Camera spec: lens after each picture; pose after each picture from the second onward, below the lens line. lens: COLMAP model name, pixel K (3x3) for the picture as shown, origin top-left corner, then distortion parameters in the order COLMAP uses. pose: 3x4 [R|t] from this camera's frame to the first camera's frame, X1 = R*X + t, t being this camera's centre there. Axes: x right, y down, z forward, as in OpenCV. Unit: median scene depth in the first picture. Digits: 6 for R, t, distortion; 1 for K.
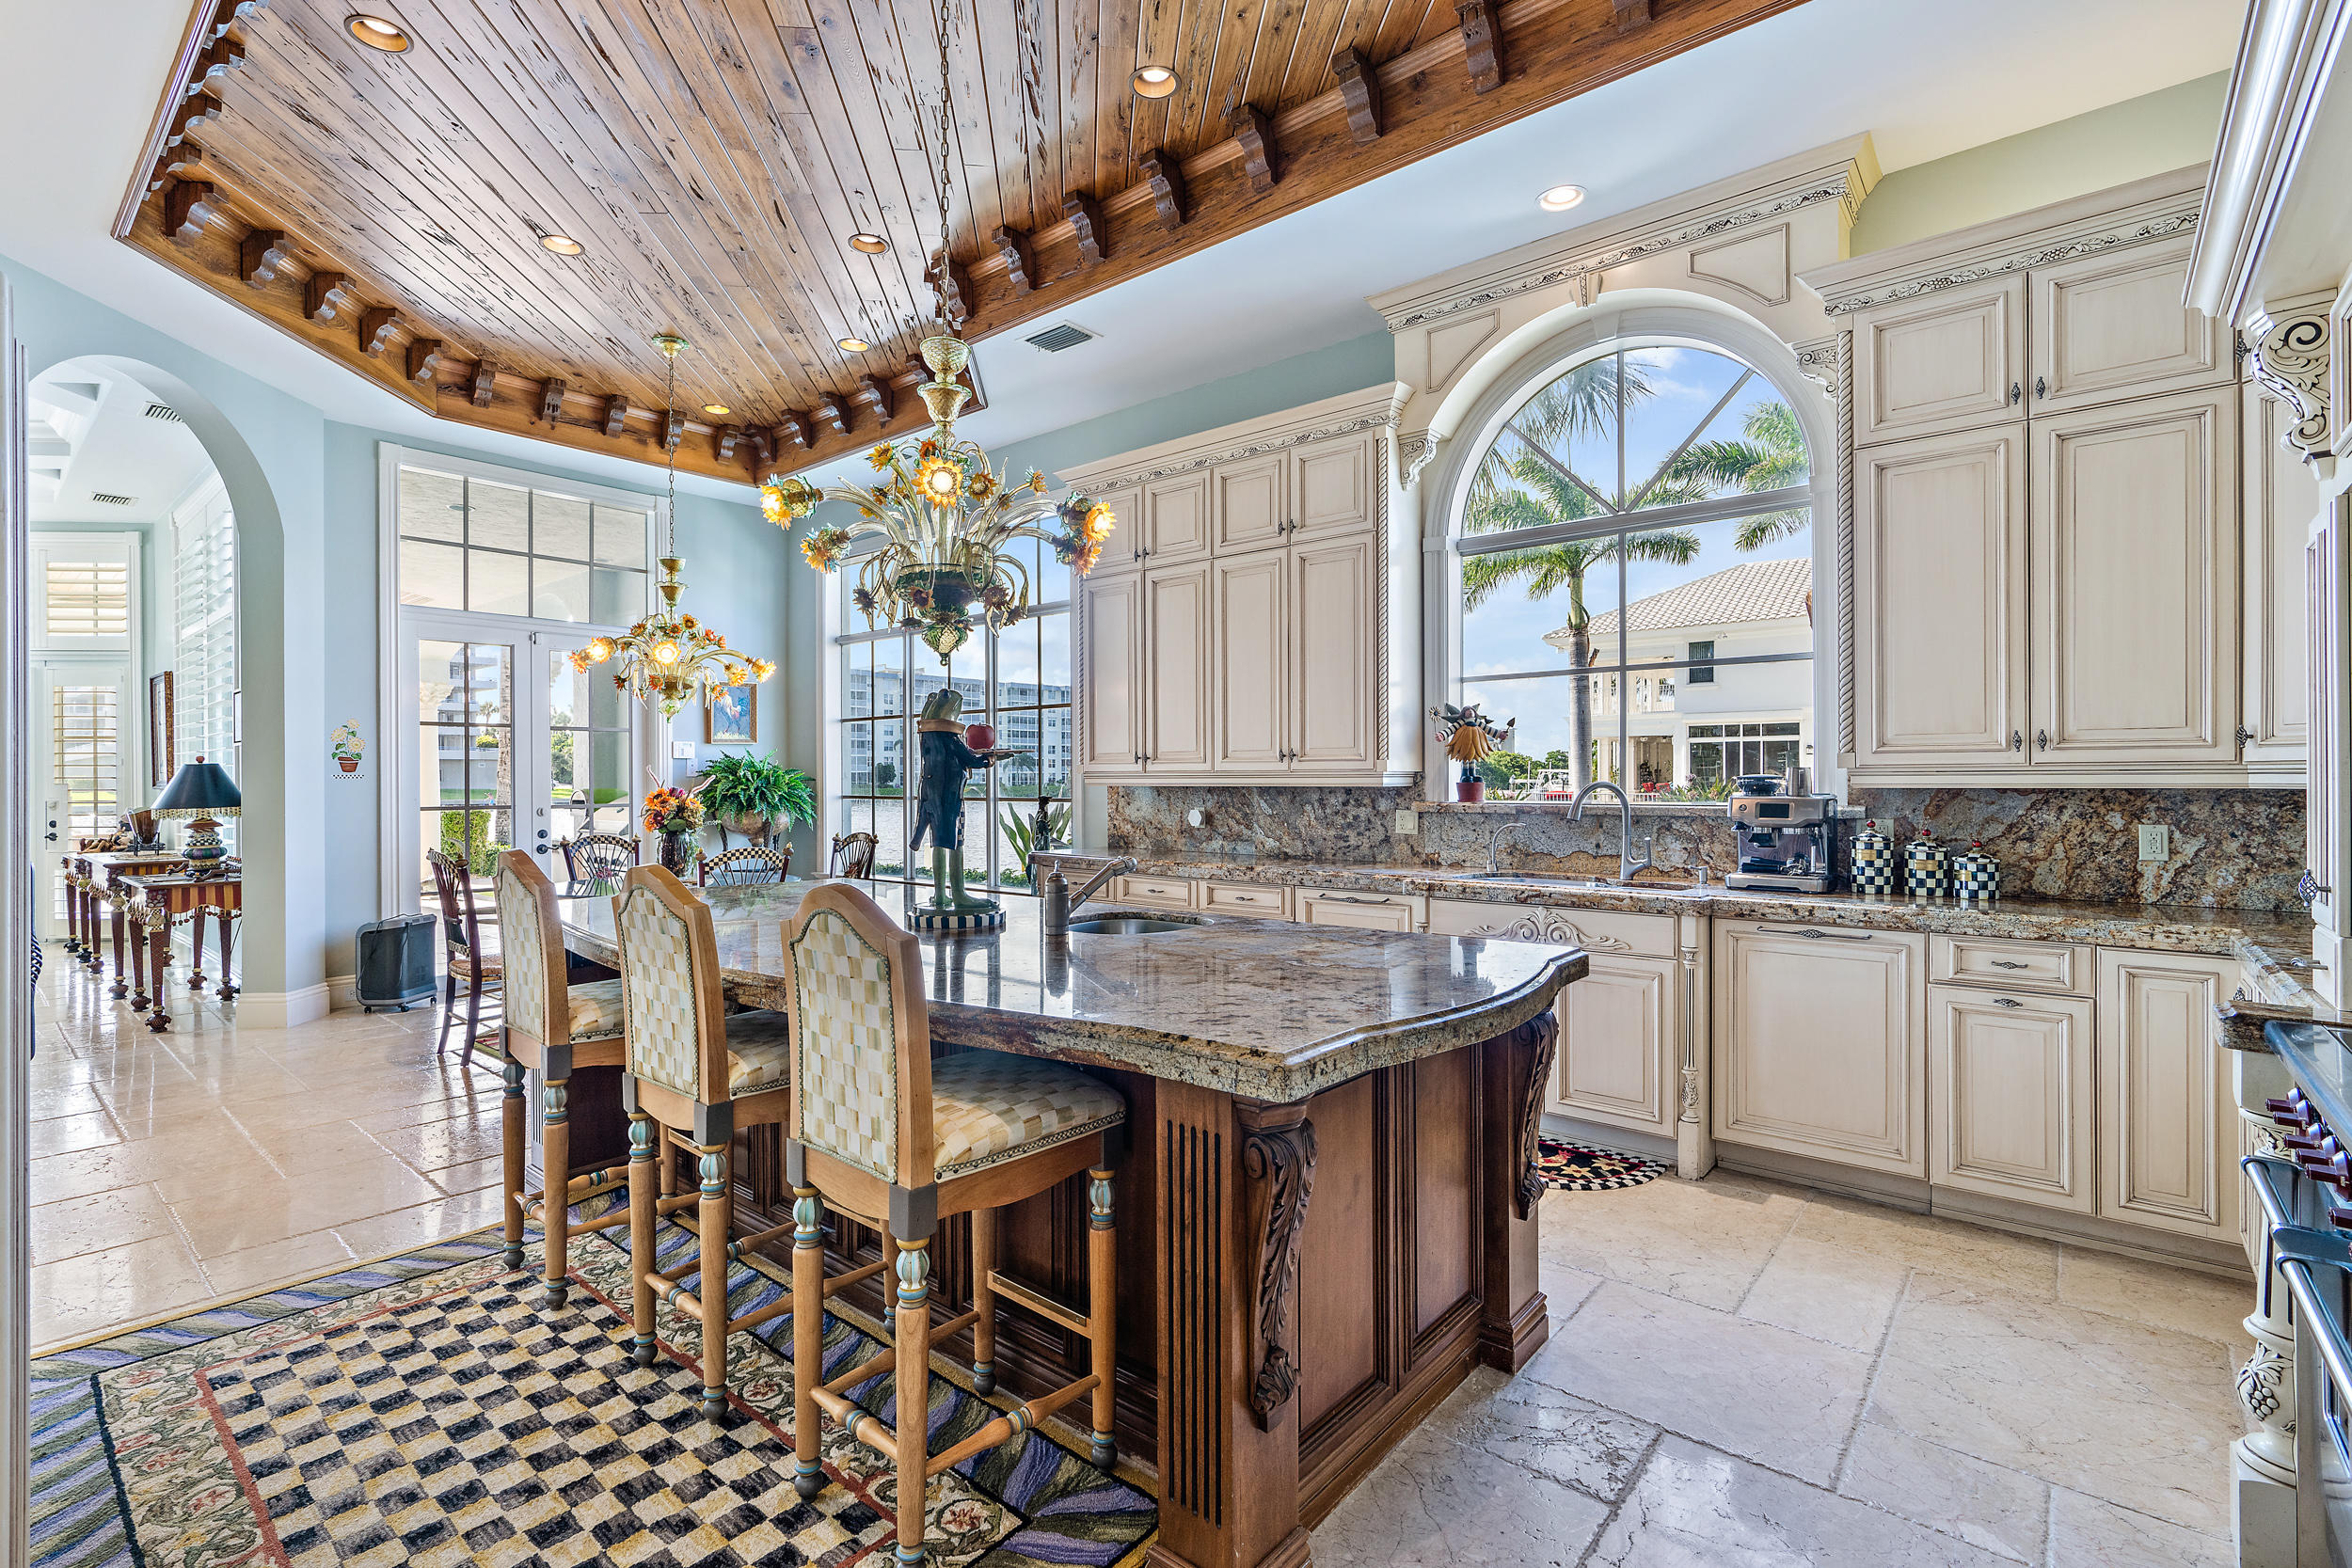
lens RADIAL K [[1077.0, 0, 1167.4], [0, 1077.0, 790.7], [0, 0, 1]] dist [0.004916, 0.000541]
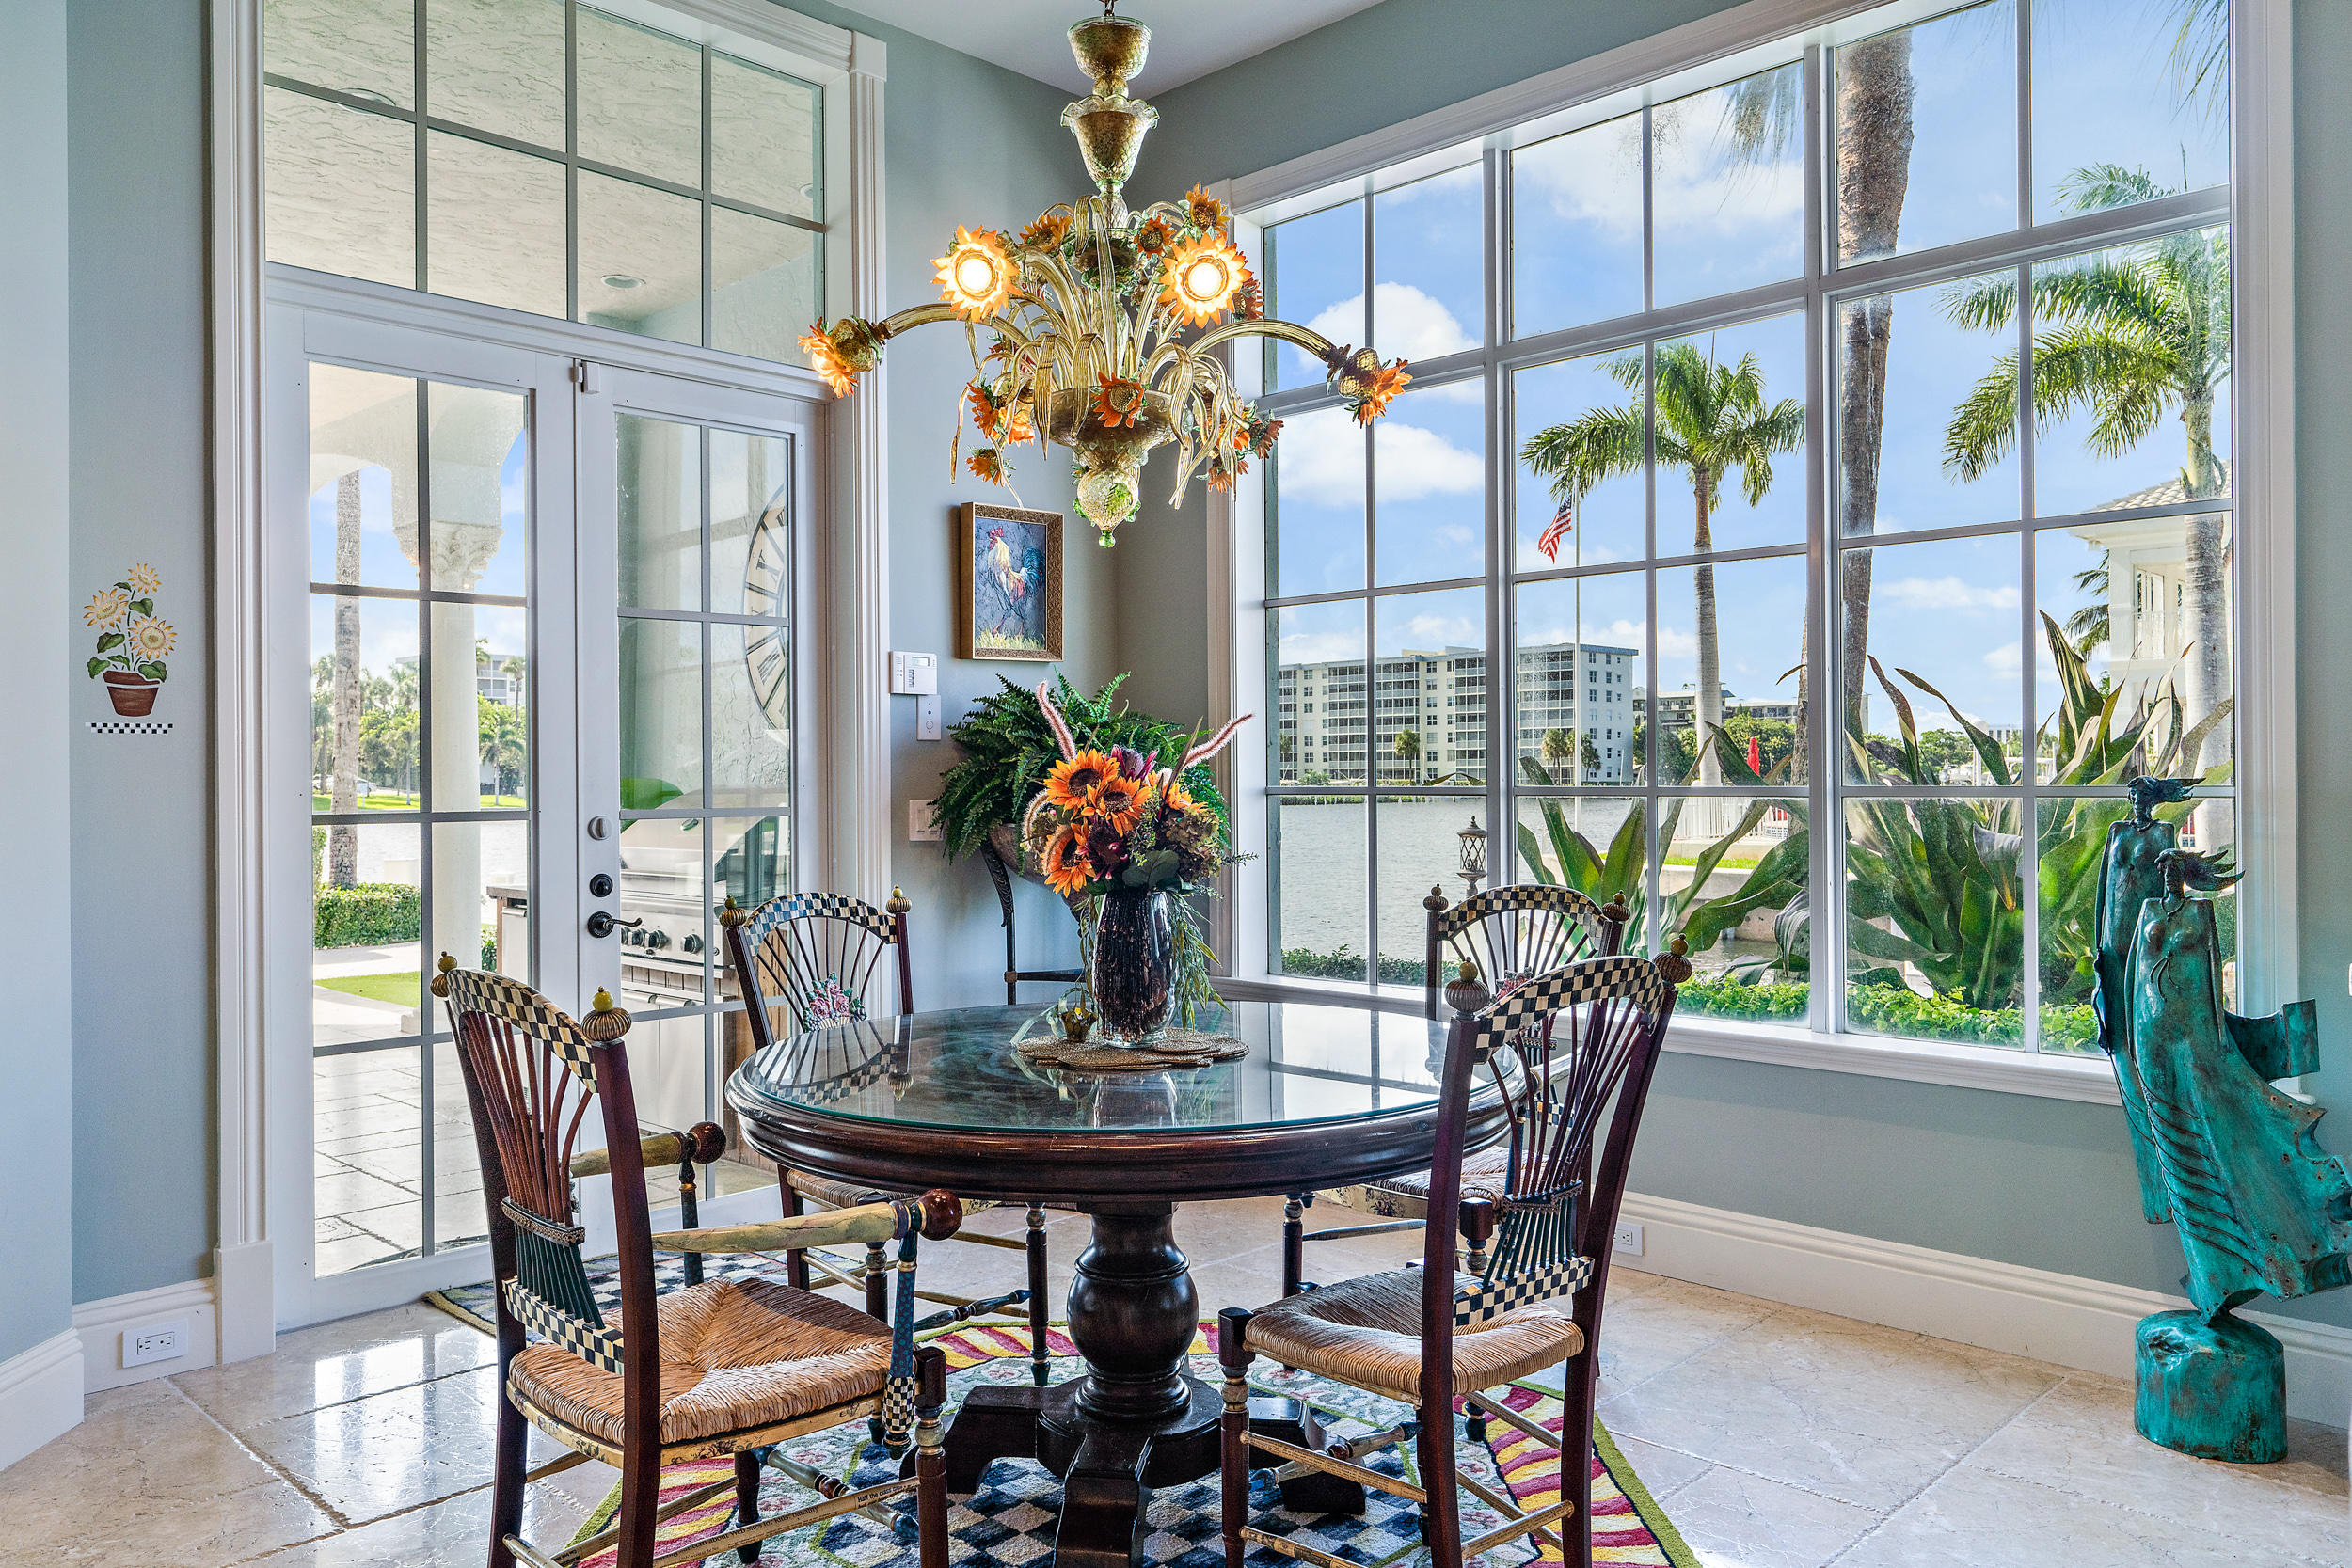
lens RADIAL K [[1698.2, 0, 1180.0], [0, 1698.2, 787.5], [0, 0, 1]] dist [0.015072, 0.001243]
pose [[0.997487, -0.003945, -0.070734, -0.331391], [0.003602, 0.999981, -0.004970, 0.008839], [0.070753, 0.004703, 0.997483, 0.410960]]
